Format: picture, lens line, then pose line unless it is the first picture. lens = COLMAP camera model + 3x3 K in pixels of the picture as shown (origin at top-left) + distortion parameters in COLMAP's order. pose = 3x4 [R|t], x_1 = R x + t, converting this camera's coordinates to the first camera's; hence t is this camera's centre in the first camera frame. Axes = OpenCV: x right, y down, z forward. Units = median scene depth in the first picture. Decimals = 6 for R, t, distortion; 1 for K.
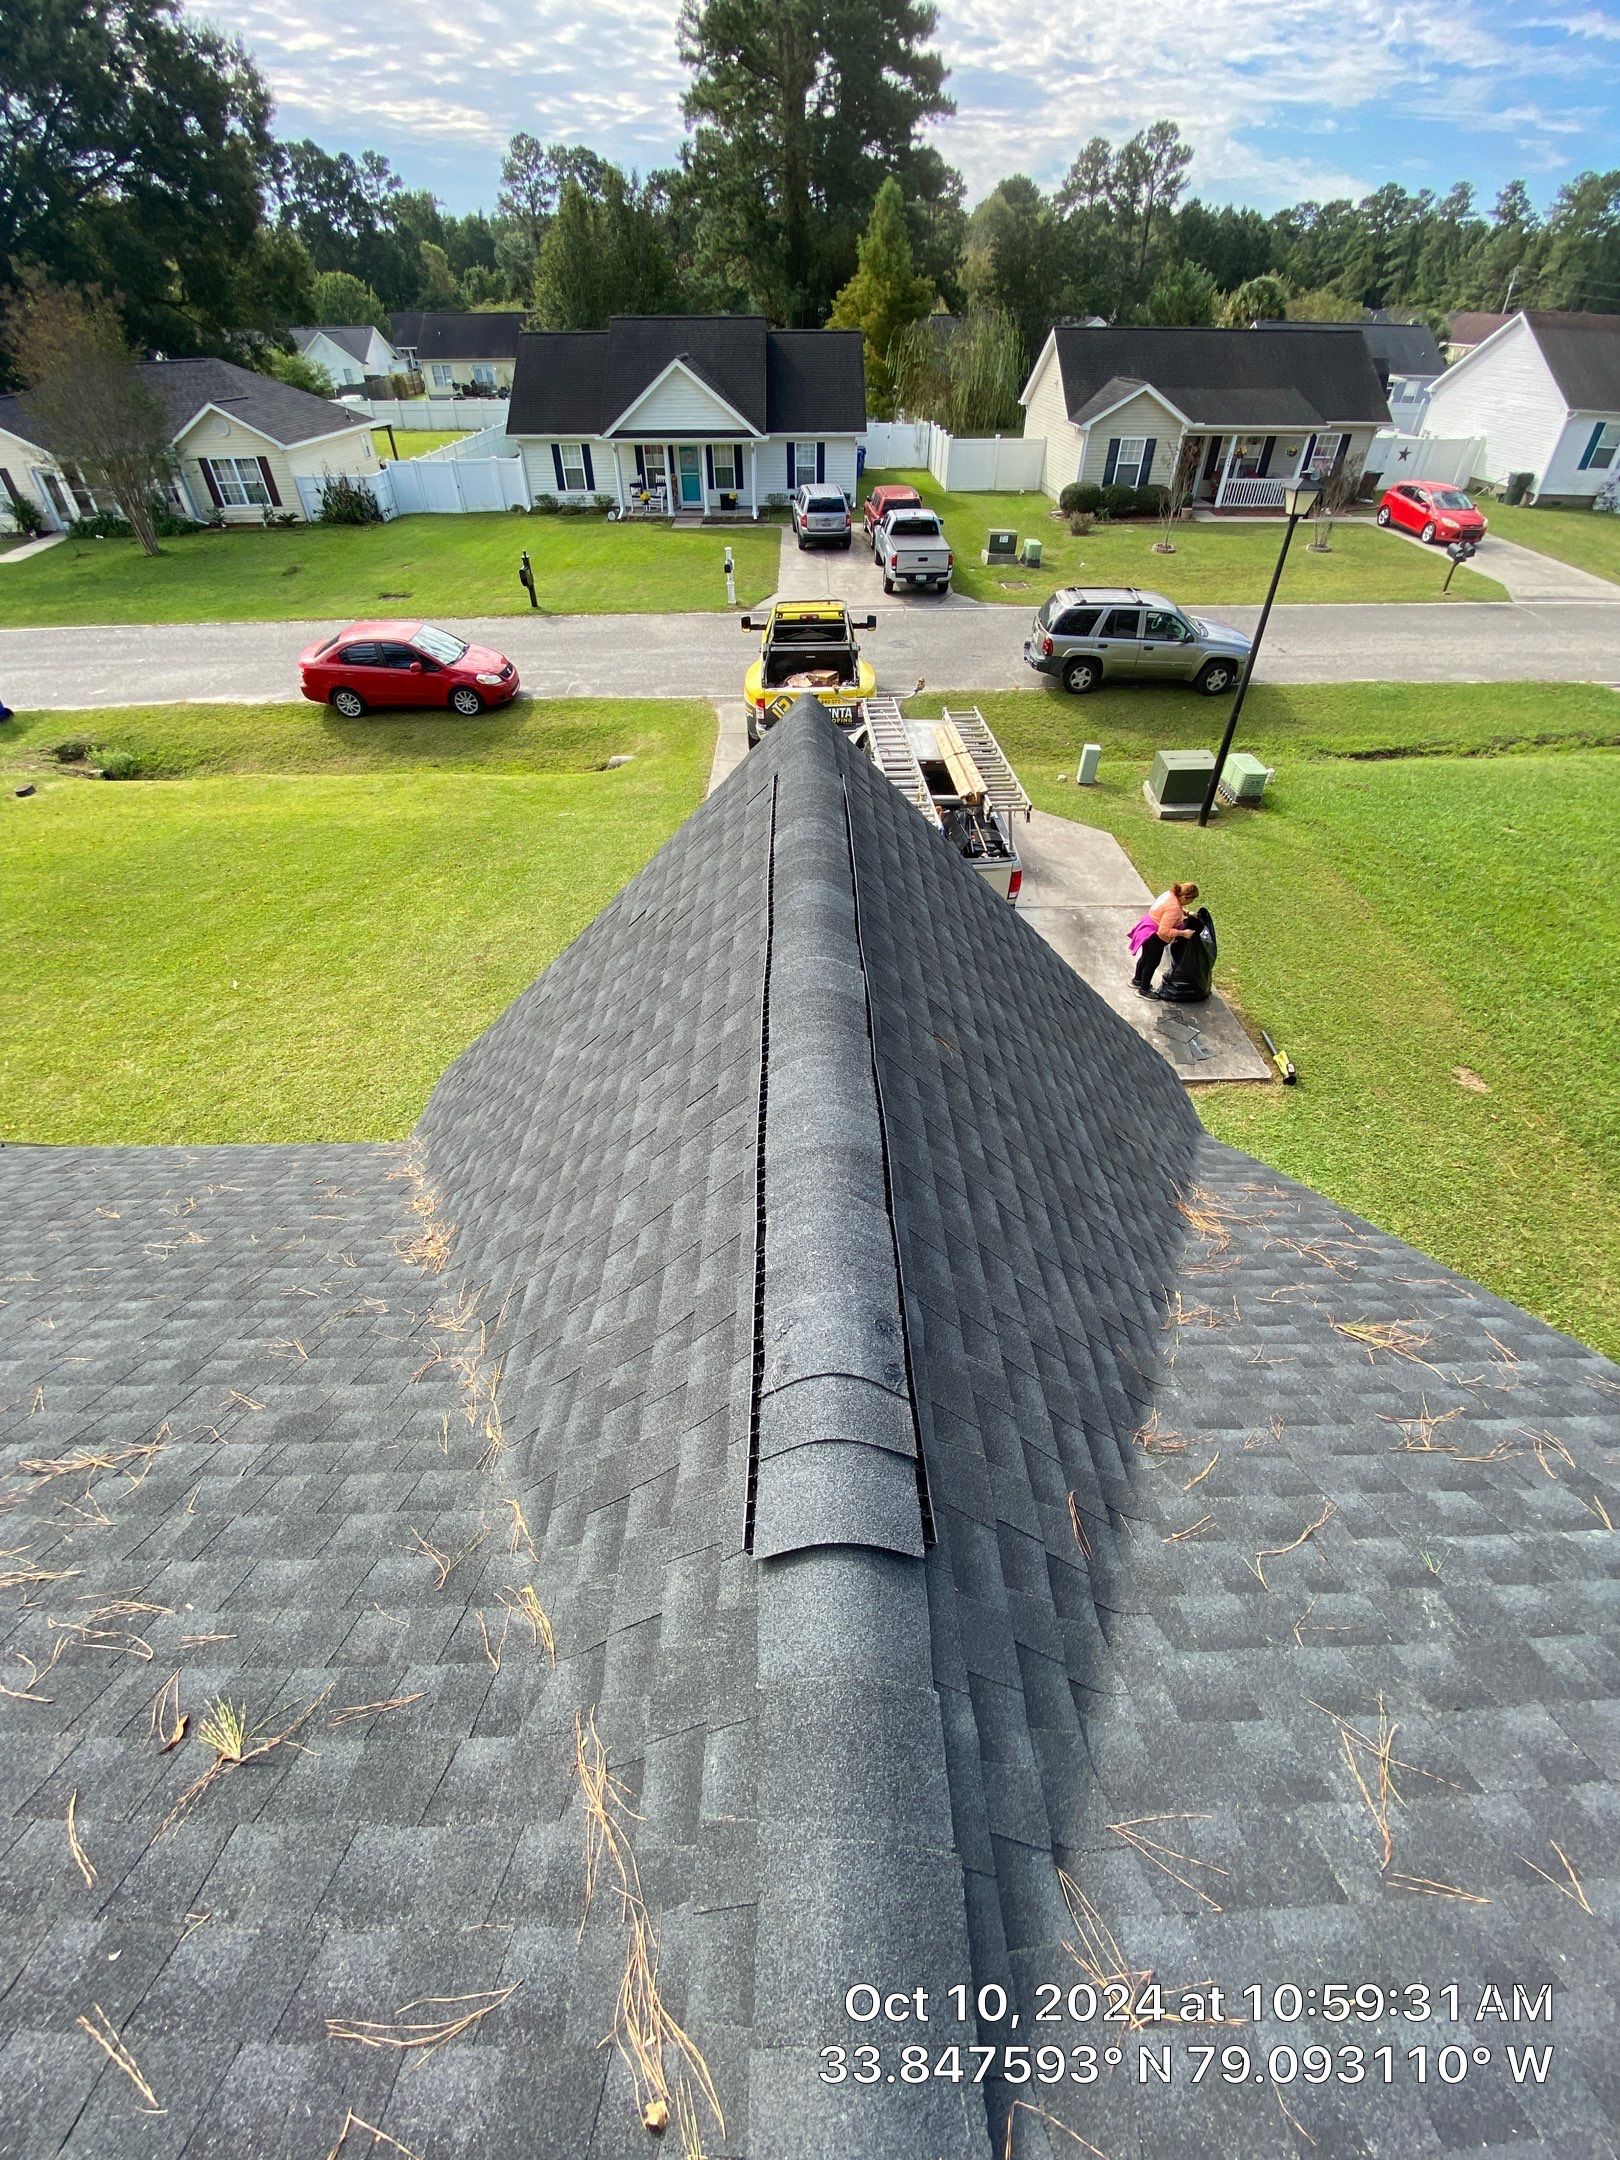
lens RADIAL K [[874.6, 0, 804.3], [0, 874.6, 1082.0], [0, 0, 1]] dist [-0.000174, -0.009623]
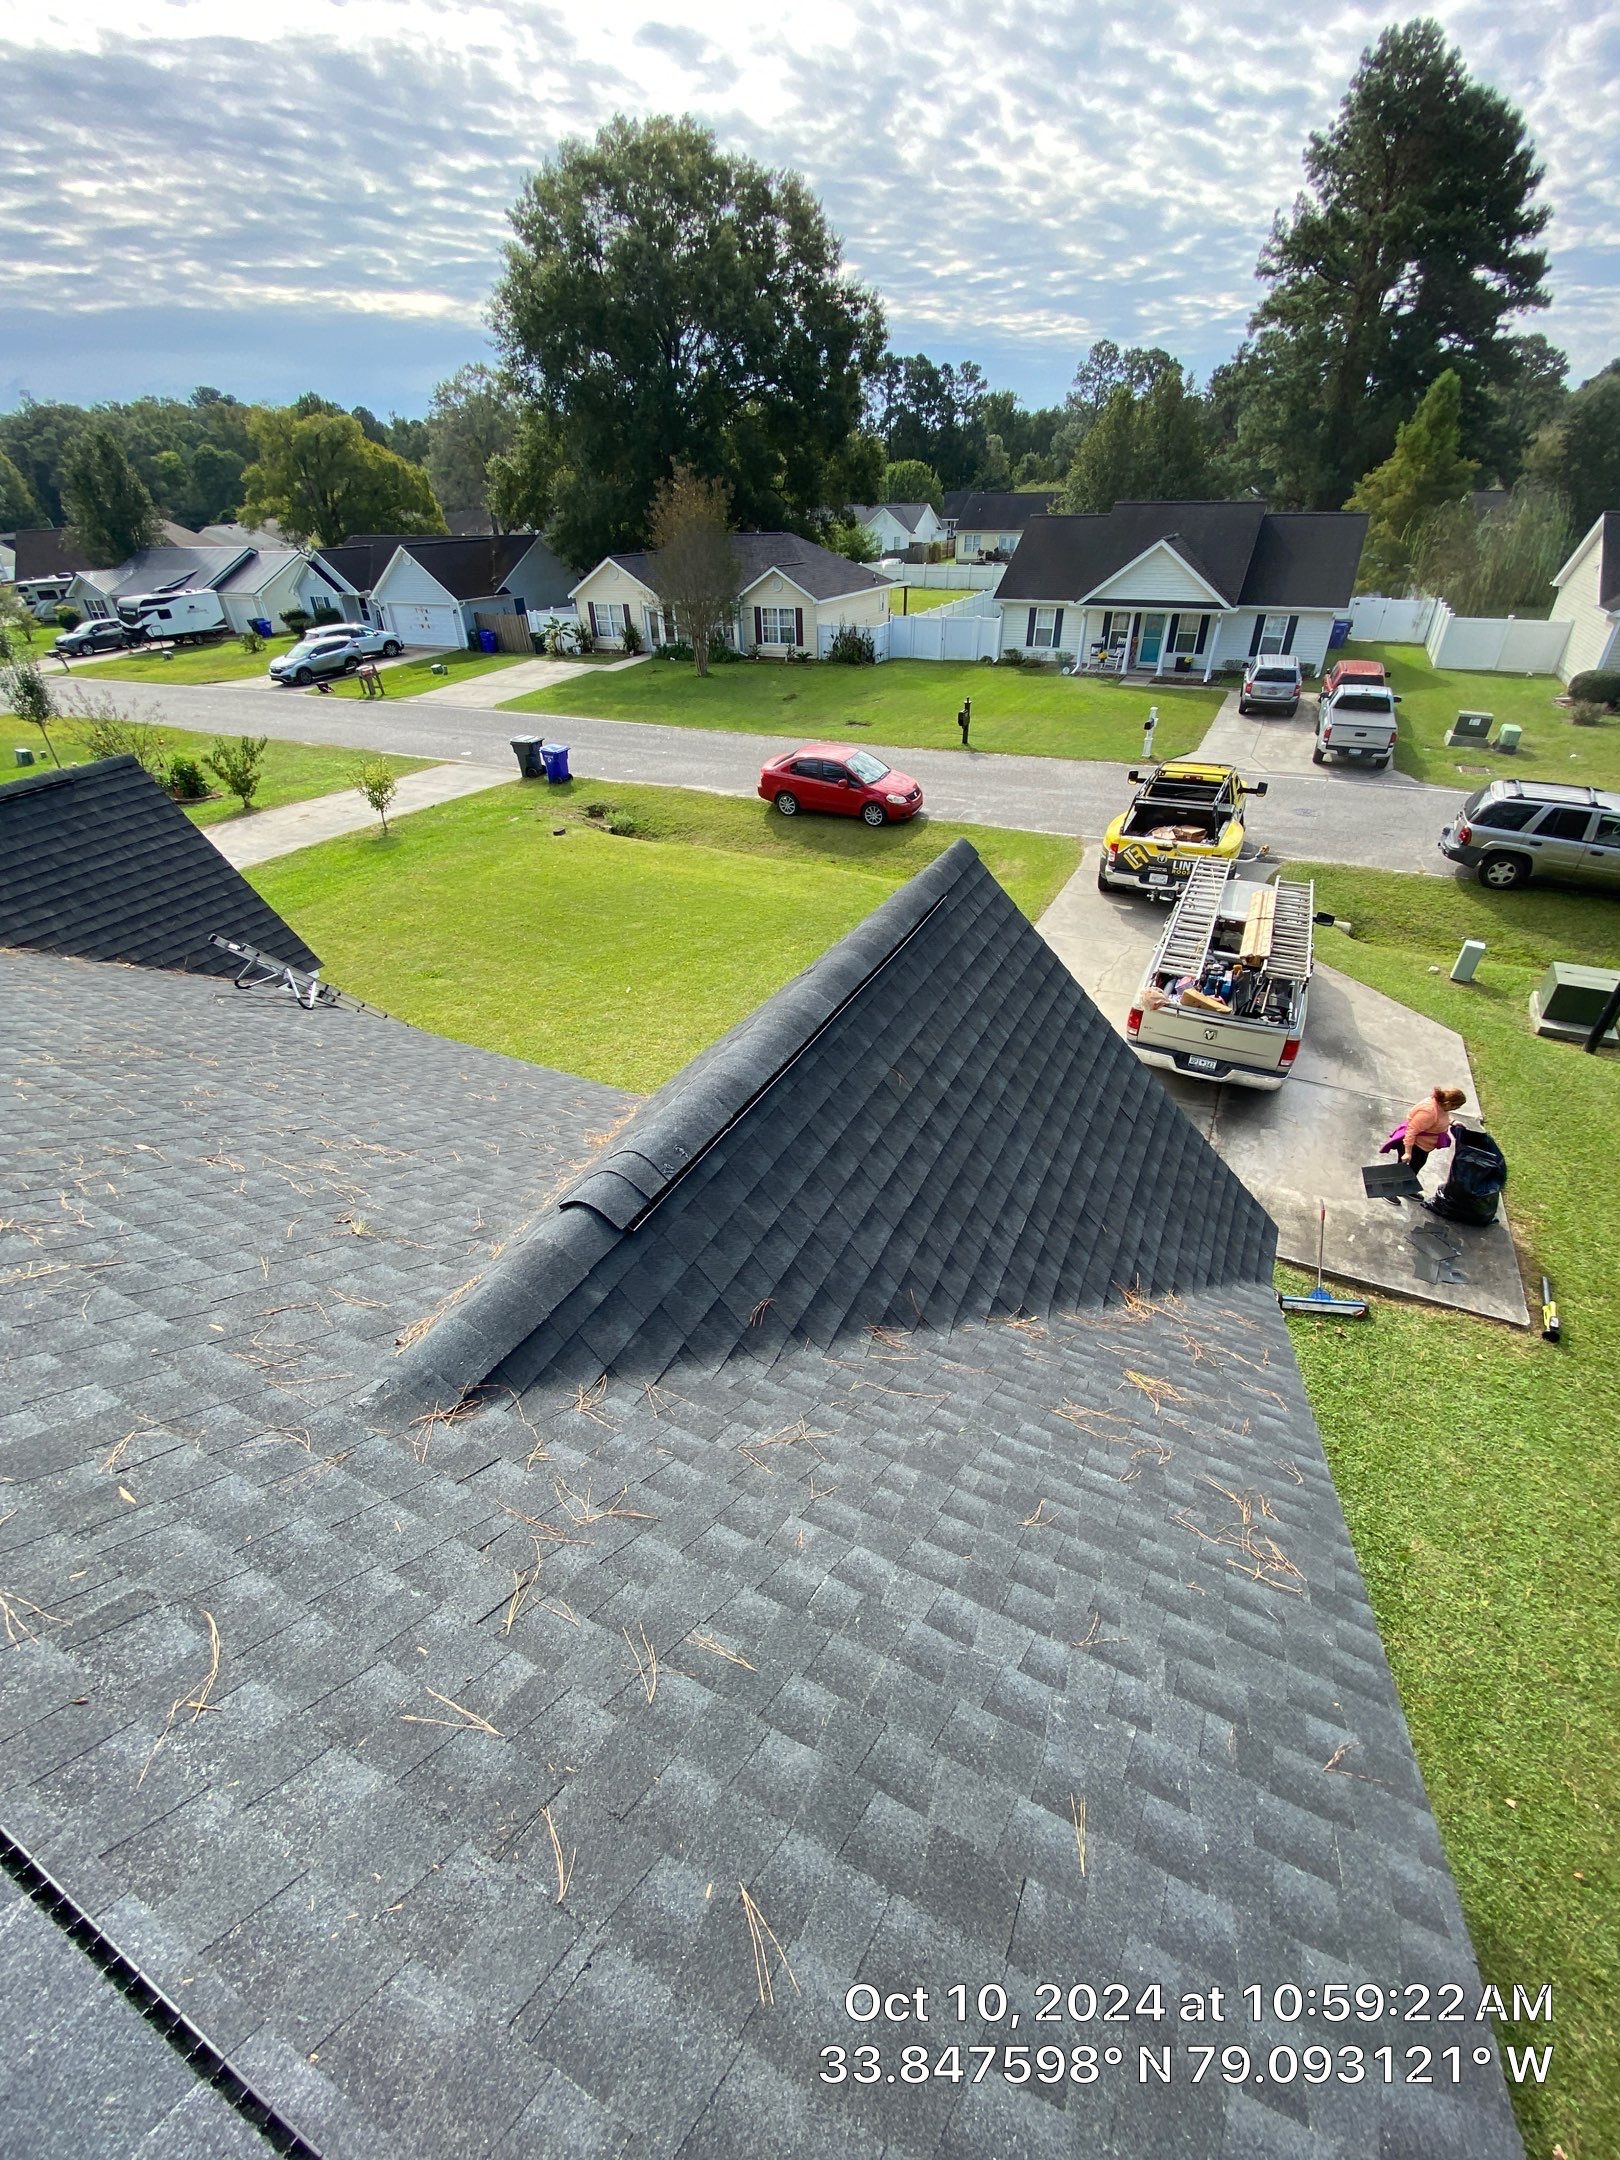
lens RADIAL K [[872.8, 0, 809.3], [0, 872.8, 1080.1], [0, 0, 1]] dist [0.009351, -0.014681]
pose [[0.885193, 0.245207, -0.395358, 0.085629], [-0.293522, 0.953693, -0.065691, 0.014439], [0.360942, 0.174195, 0.916175, -0.053699]]
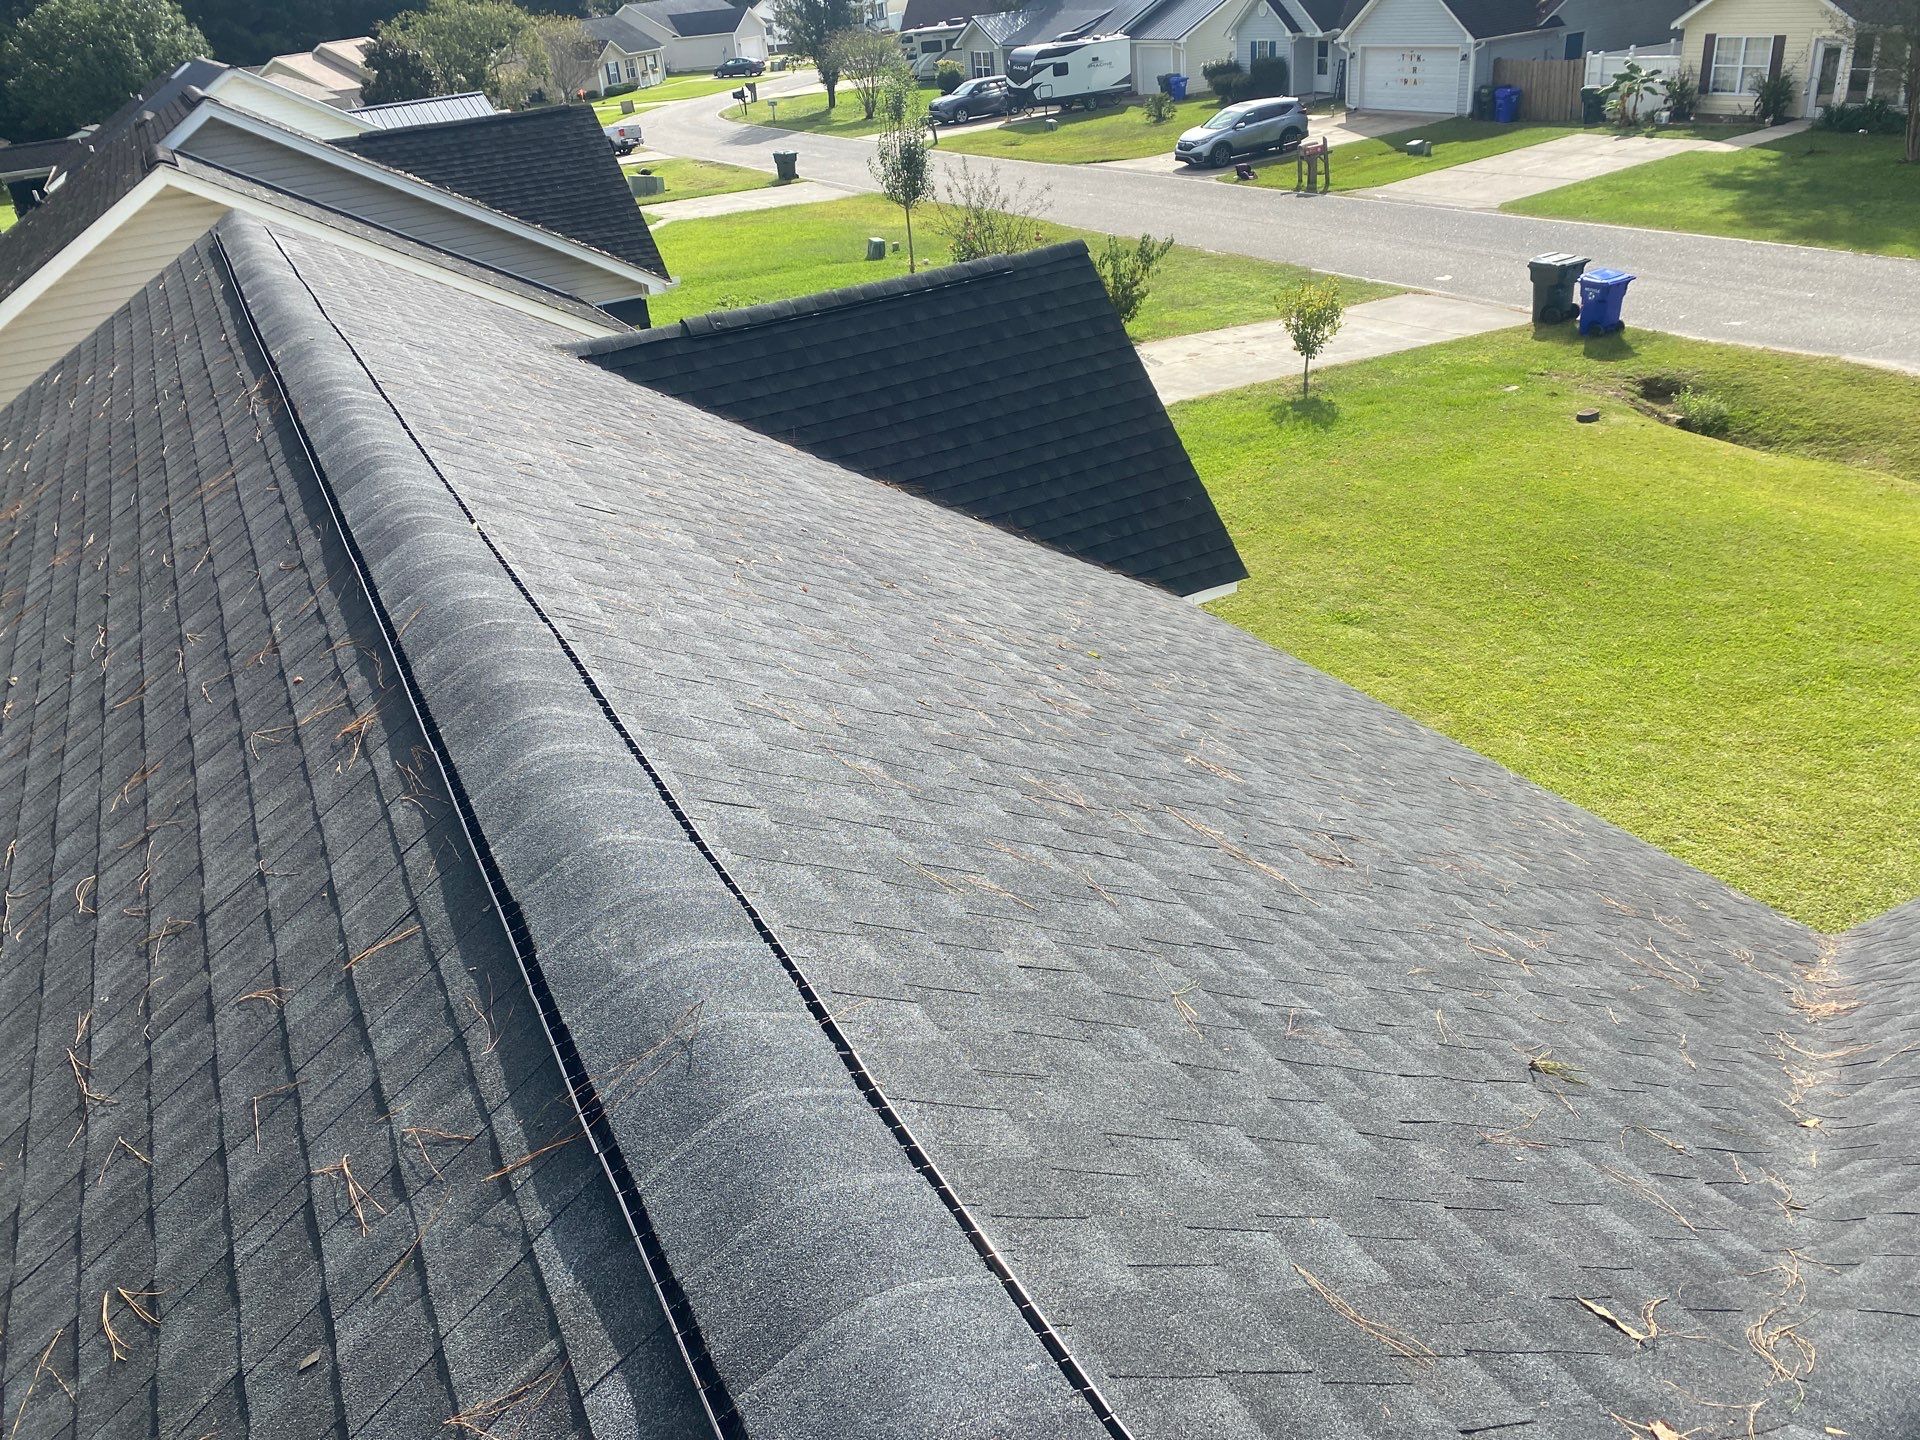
lens RADIAL K [[1454.2, 0, 948.6], [0, 1454.2, 720.8], [0, 0, 1]] dist [0.032180, -0.032127]
pose [[0.438216, 0.381243, -0.814015, 0.036218], [-0.520544, 0.845924, 0.115958, 0.039628], [0.732803, 0.372916, 0.569151, -0.071895]]
